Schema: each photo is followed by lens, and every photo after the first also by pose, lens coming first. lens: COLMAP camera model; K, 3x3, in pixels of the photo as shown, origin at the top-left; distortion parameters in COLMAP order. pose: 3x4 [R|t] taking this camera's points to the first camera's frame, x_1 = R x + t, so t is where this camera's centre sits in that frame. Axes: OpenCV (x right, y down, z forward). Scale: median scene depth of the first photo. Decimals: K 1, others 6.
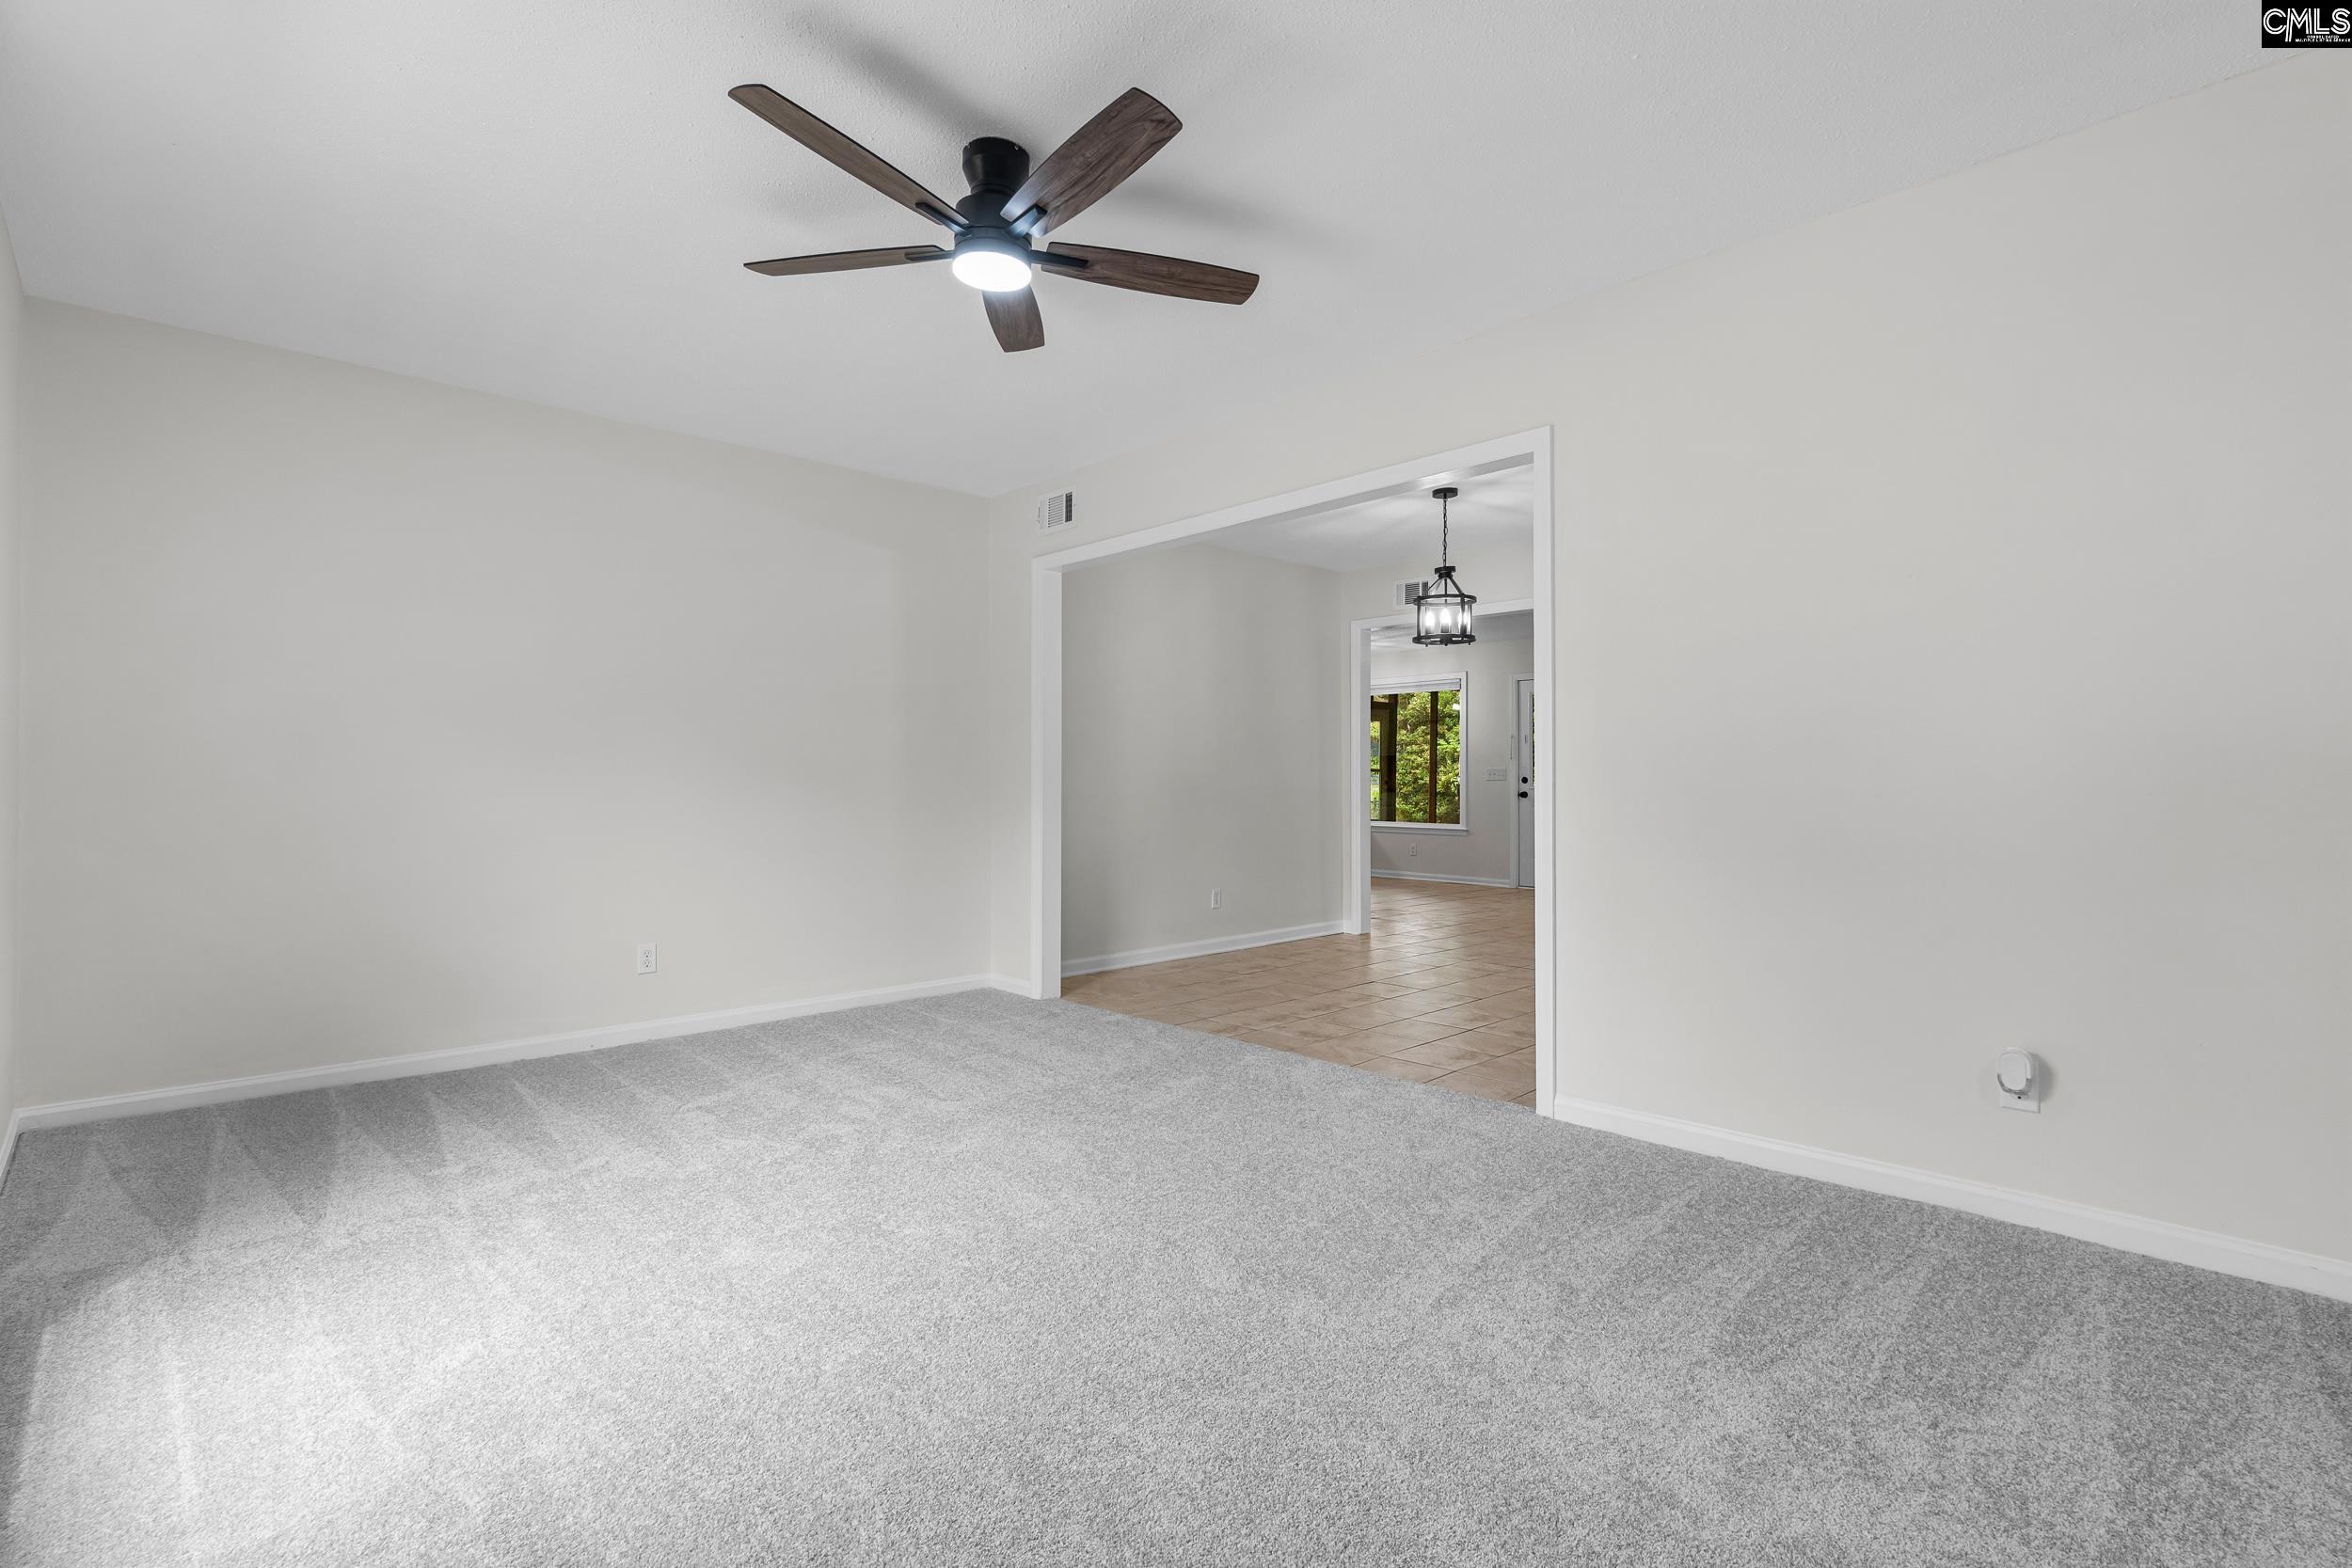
lens RADIAL K [[1110.1, 0, 1151.9], [0, 1110.1, 786.2], [0, 0, 1]] dist [-0.006046, -0.000983]
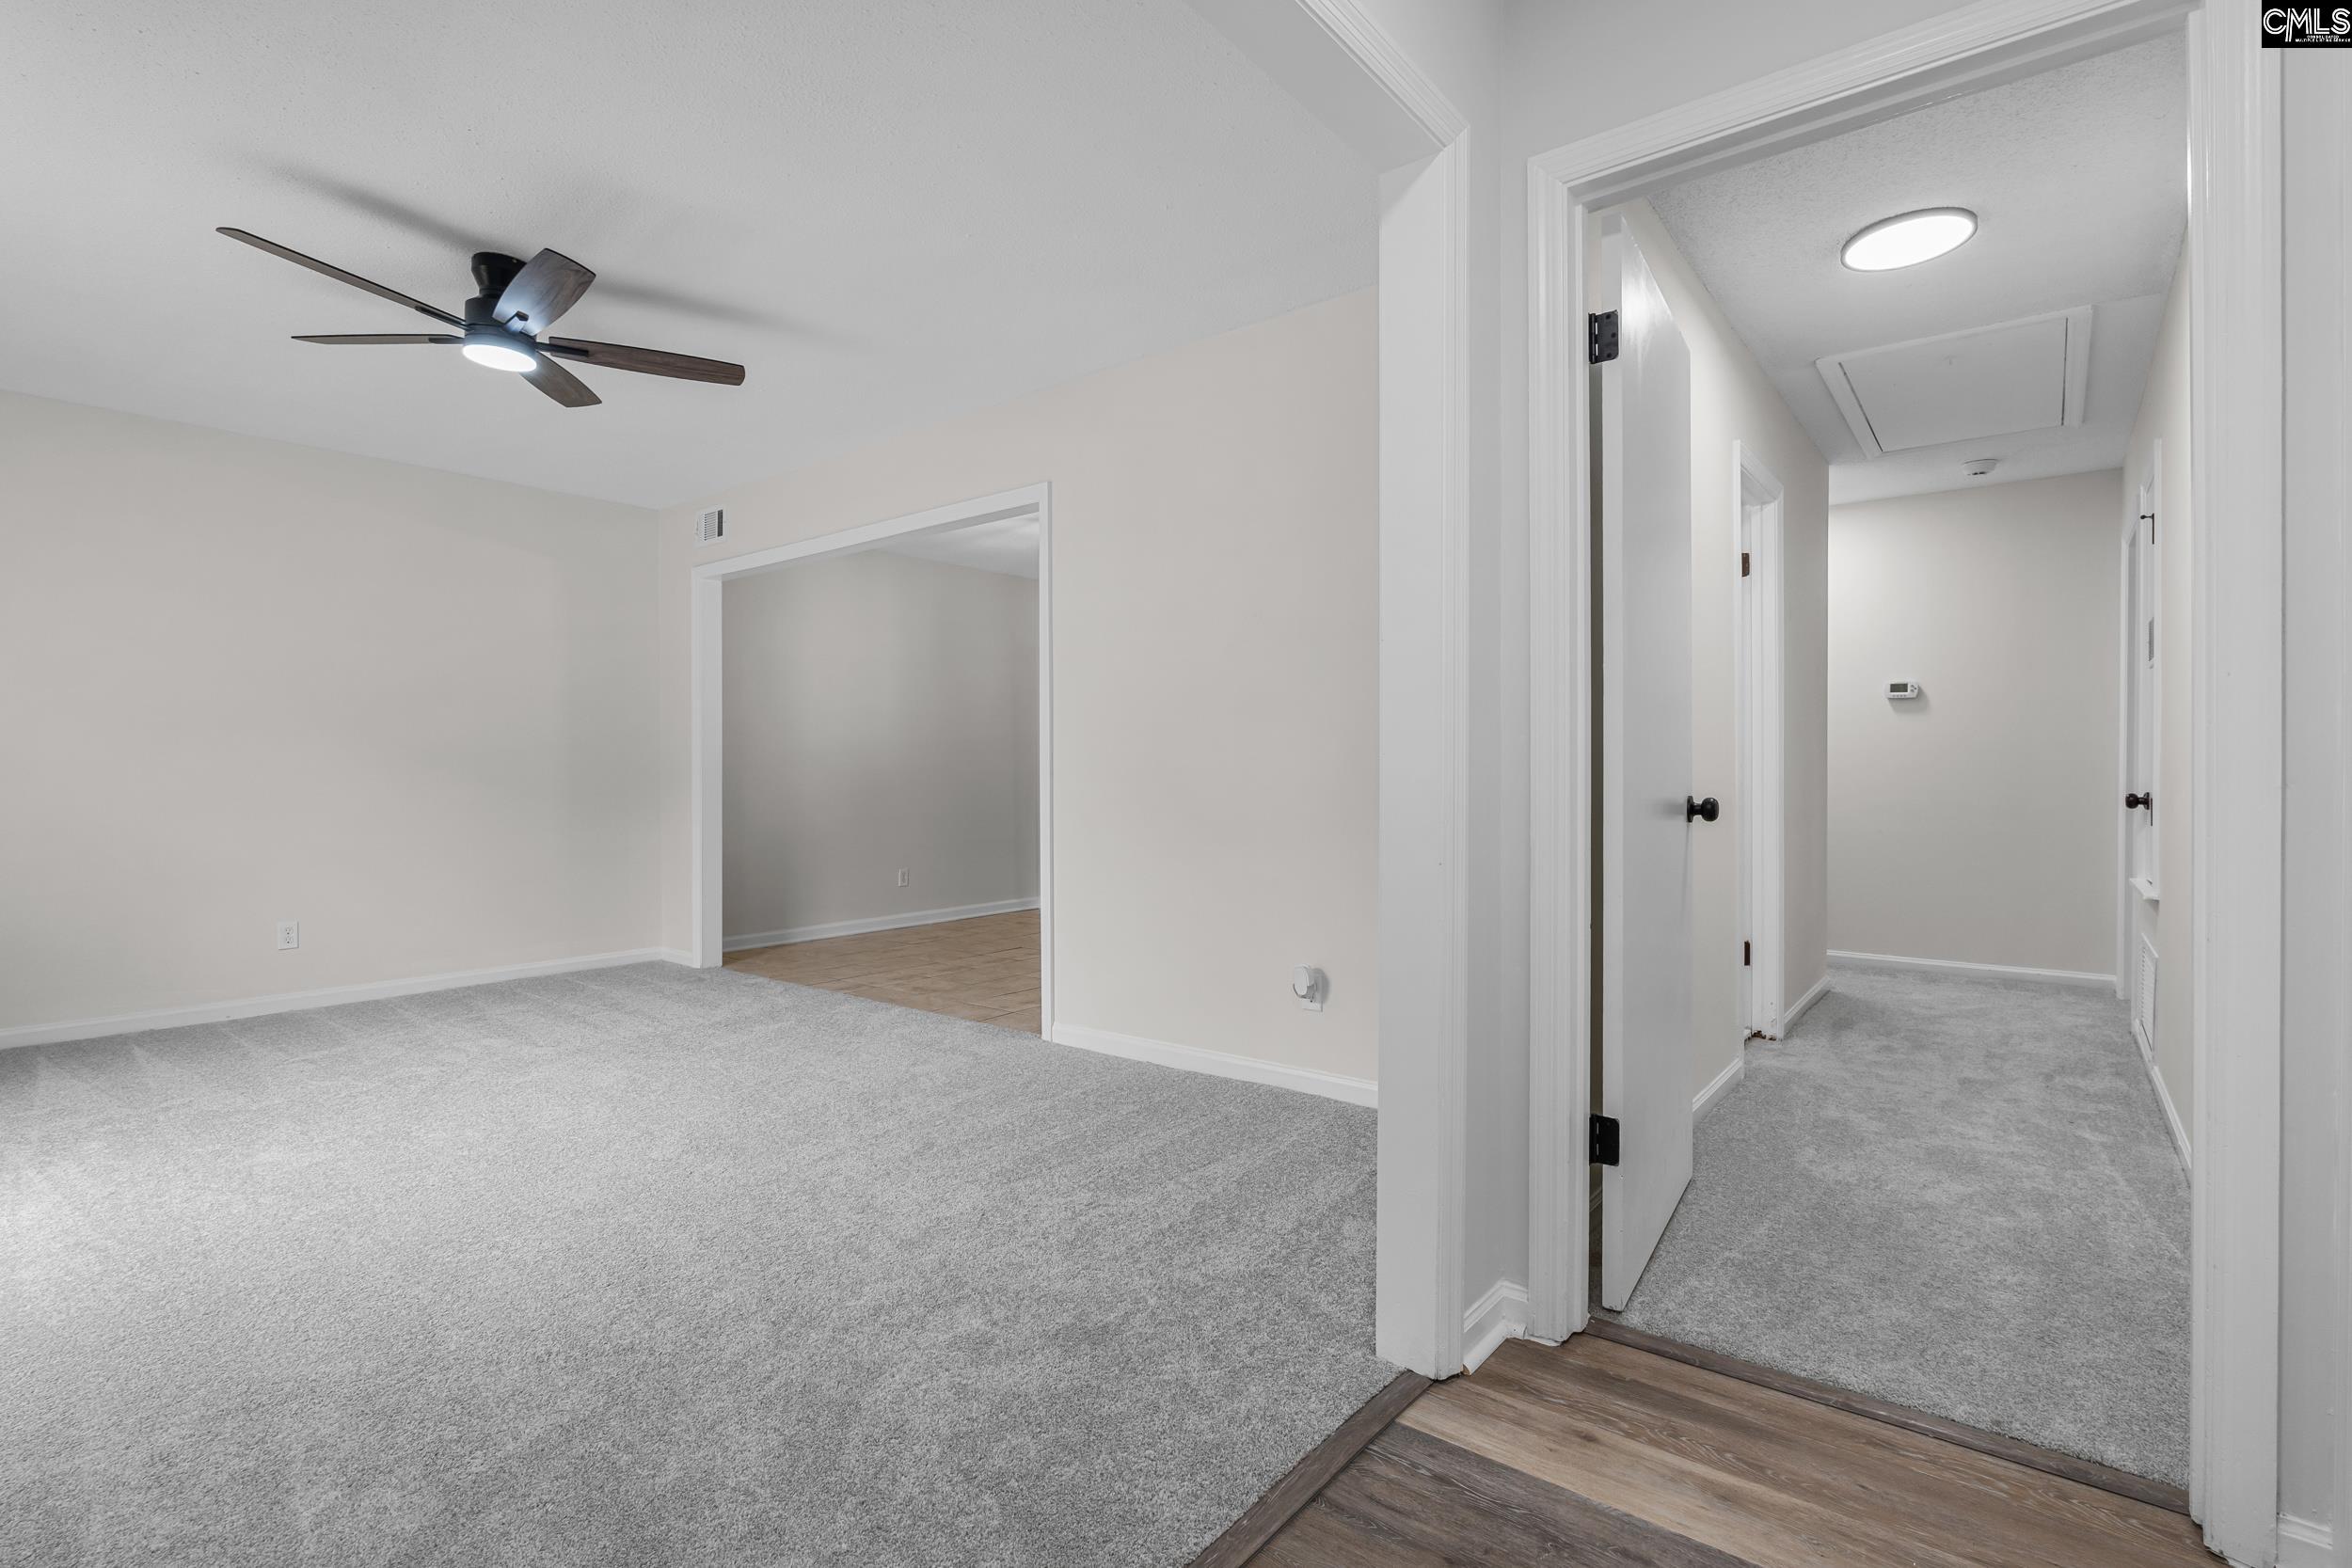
lens RADIAL K [[1110.1, 0, 1151.9], [0, 1110.1, 786.2], [0, 0, 1]] dist [-0.006046, -0.000983]
pose [[0.989617, -0.002942, 0.143702, 0.291456], [0.001652, 0.999957, 0.009101, 0.002437], [-0.143723, -0.008769, 0.989579, -0.241843]]
